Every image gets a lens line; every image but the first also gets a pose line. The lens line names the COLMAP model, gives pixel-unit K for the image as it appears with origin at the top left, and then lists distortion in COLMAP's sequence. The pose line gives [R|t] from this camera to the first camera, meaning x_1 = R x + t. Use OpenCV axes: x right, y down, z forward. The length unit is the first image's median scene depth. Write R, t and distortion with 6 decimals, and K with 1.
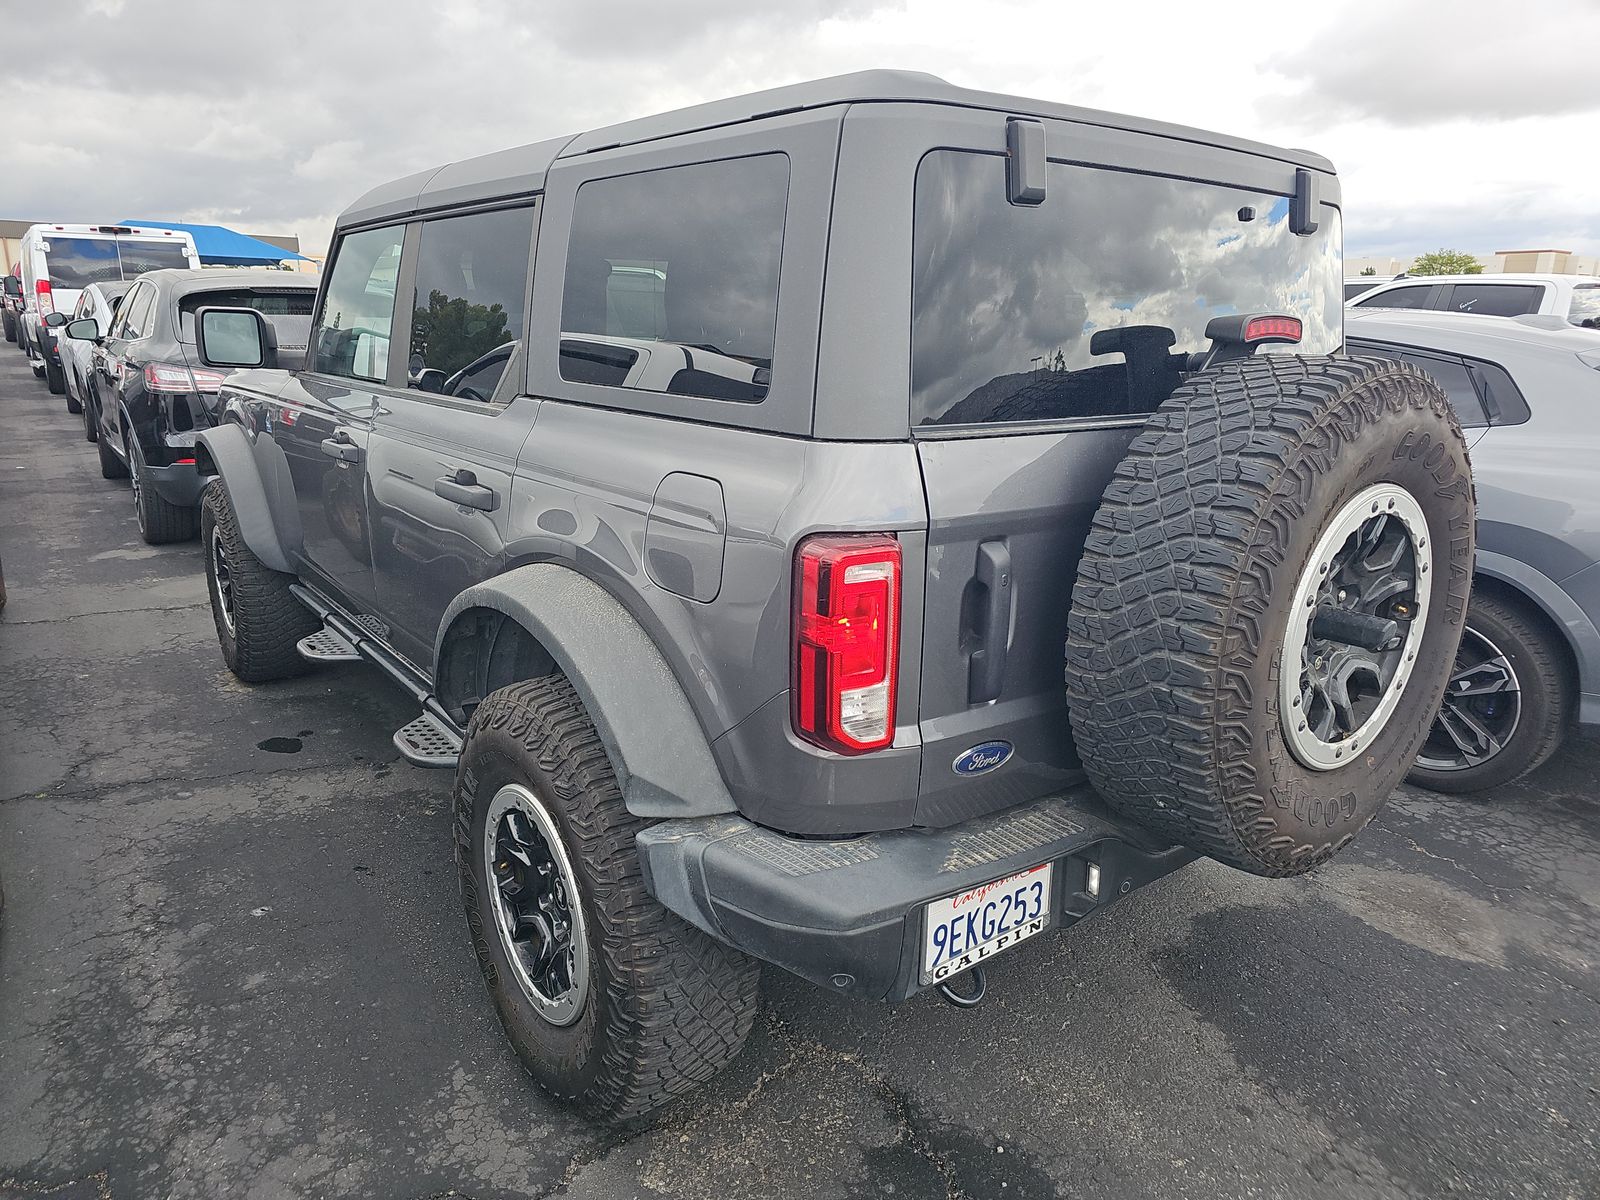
lens RADIAL K [[1129.7, 0, 801.1], [0, 1129.7, 575.9], [0, 0, 1]] dist [0.098774, -0.063649]
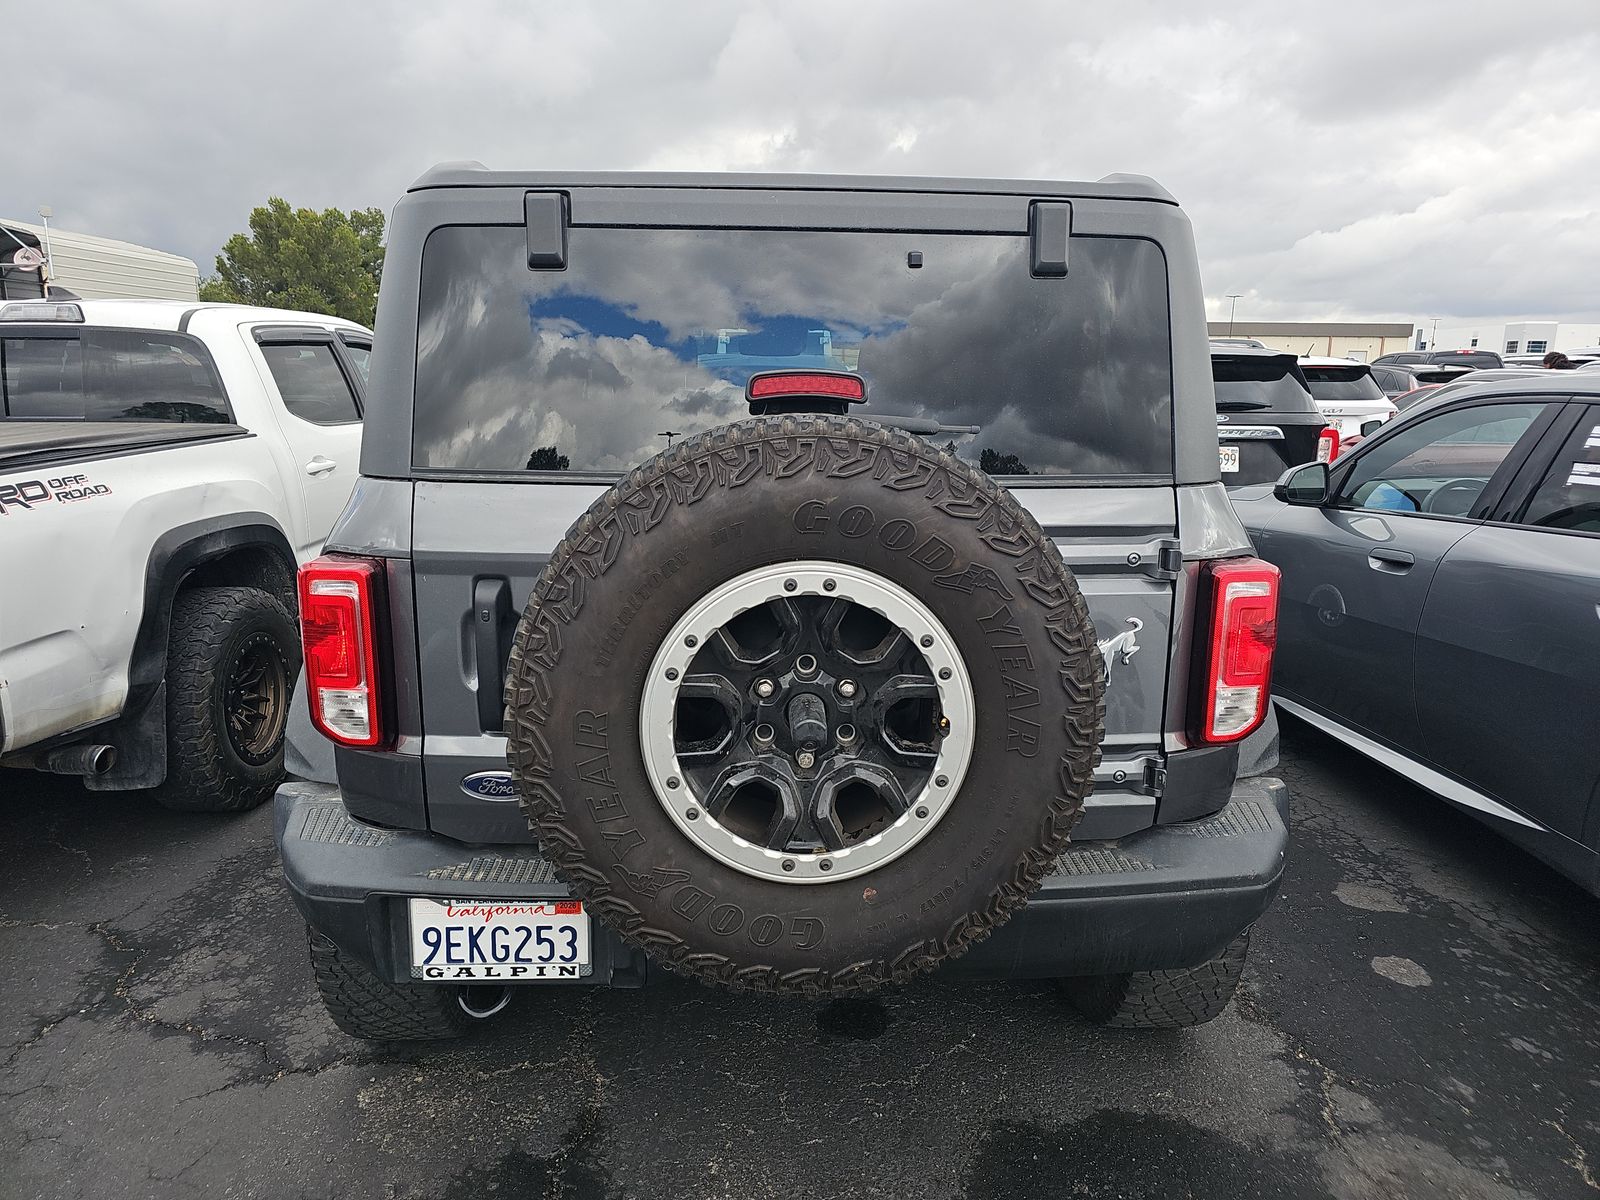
lens RADIAL K [[1049.2, 0, 800.0], [0, 1049.2, 600.0], [0, 0, 1]] dist [0.056416, 0.001640]
pose [[0.807162, 0.103004, -0.581274, 0.918366], [-0.147113, 0.988692, -0.029082, -0.023723], [0.571706, 0.108987, 0.813188, 0.326722]]
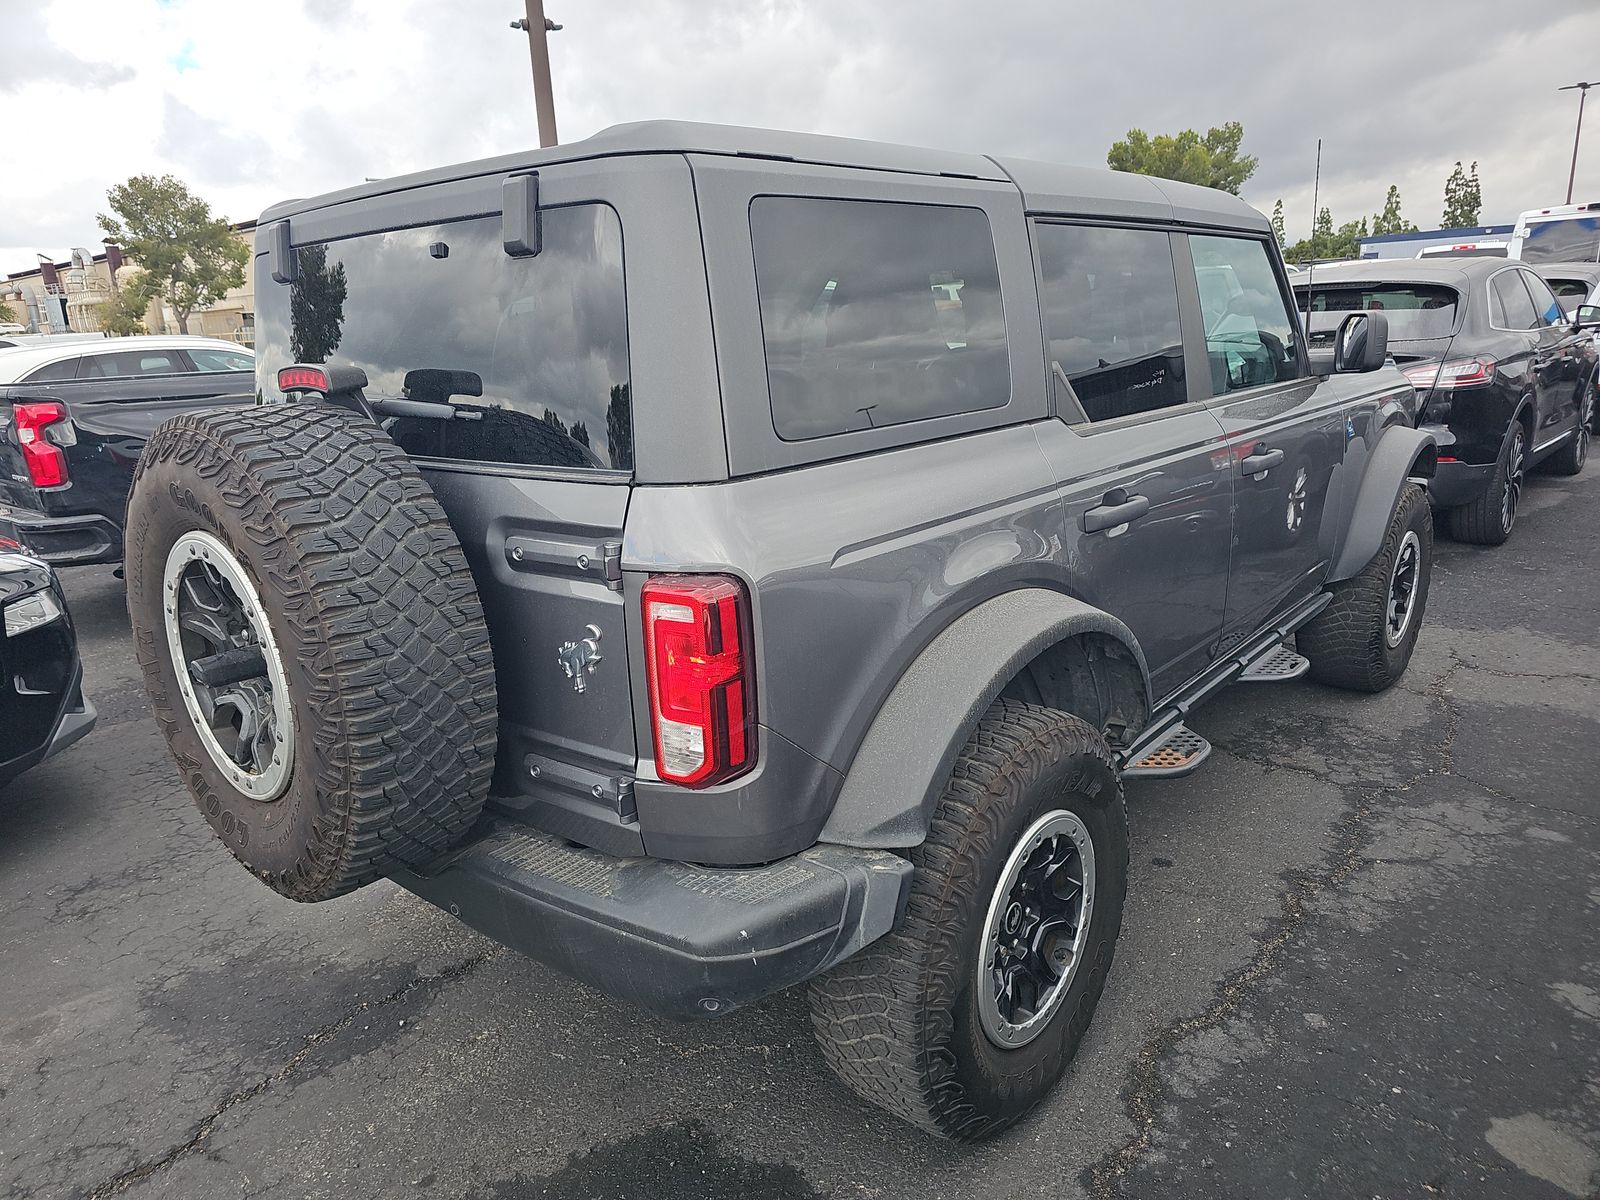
lens RADIAL K [[1060.4, 0, 800.0], [0, 1060.4, 600.0], [0, 0, 1]] dist [0.059476, -0.049130]
pose [[0.207665, 0.222616, -0.952532, 1.484319], [-0.223870, 0.958732, 0.175258, -0.294578], [0.952238, 0.176848, 0.248932, 1.221046]]
